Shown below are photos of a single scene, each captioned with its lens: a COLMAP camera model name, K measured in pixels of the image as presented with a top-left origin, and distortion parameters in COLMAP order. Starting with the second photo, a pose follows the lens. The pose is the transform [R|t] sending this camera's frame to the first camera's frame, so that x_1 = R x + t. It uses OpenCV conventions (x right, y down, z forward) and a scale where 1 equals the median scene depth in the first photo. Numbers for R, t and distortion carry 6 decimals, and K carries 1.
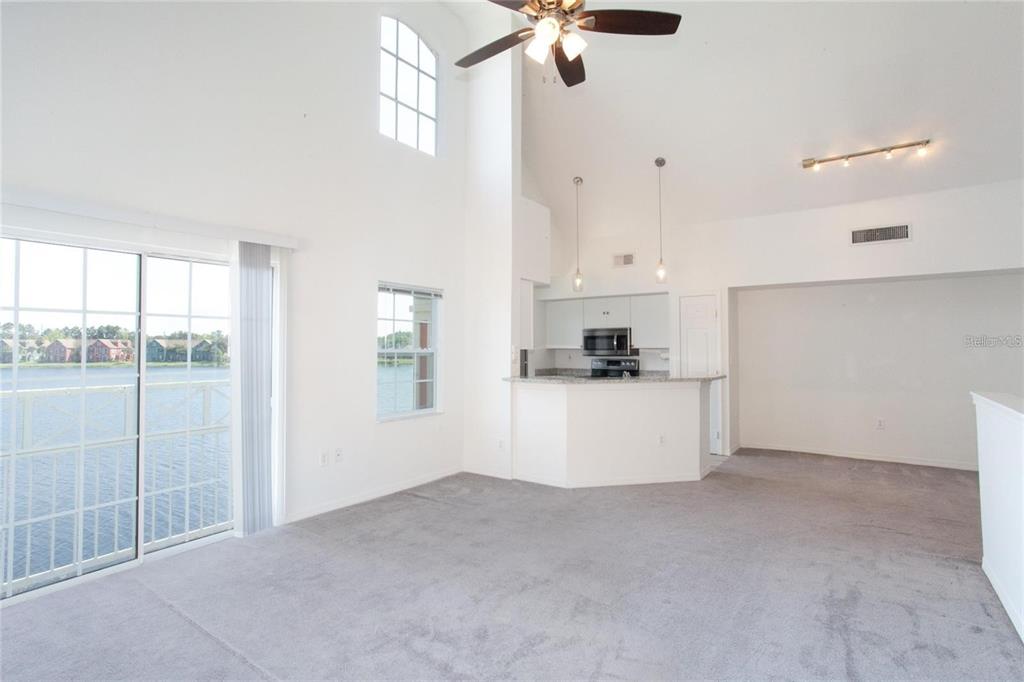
lens RADIAL K [[501.6, 0, 514.3], [0, 501.6, 333.1], [0, 0, 1]] dist [-0.032121, 0.004191]
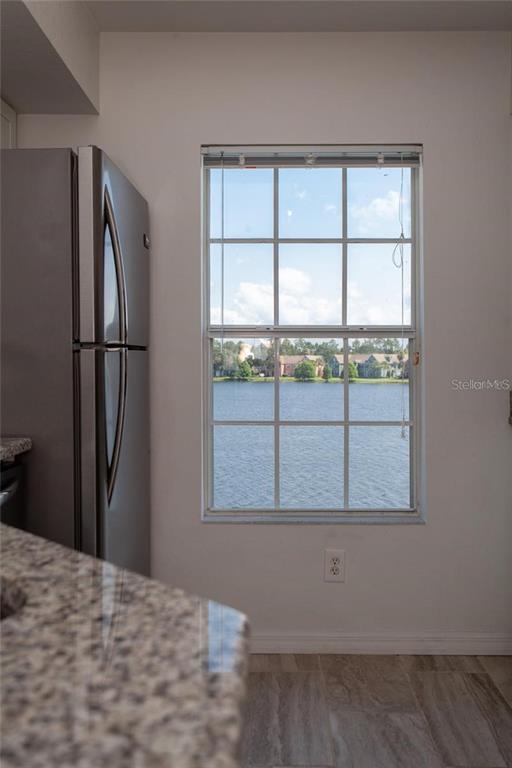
lens RADIAL K [[711.7, 0, 260.6], [0, 711.7, 352.0], [0, 0, 1]] dist [0.019296, 0.000000]
pose [[0.560517, -0.011224, -0.828067, 0.278843], [0.022198, 0.999752, 0.001475, 0.052541], [0.827845, -0.019209, 0.560628, 0.731677]]
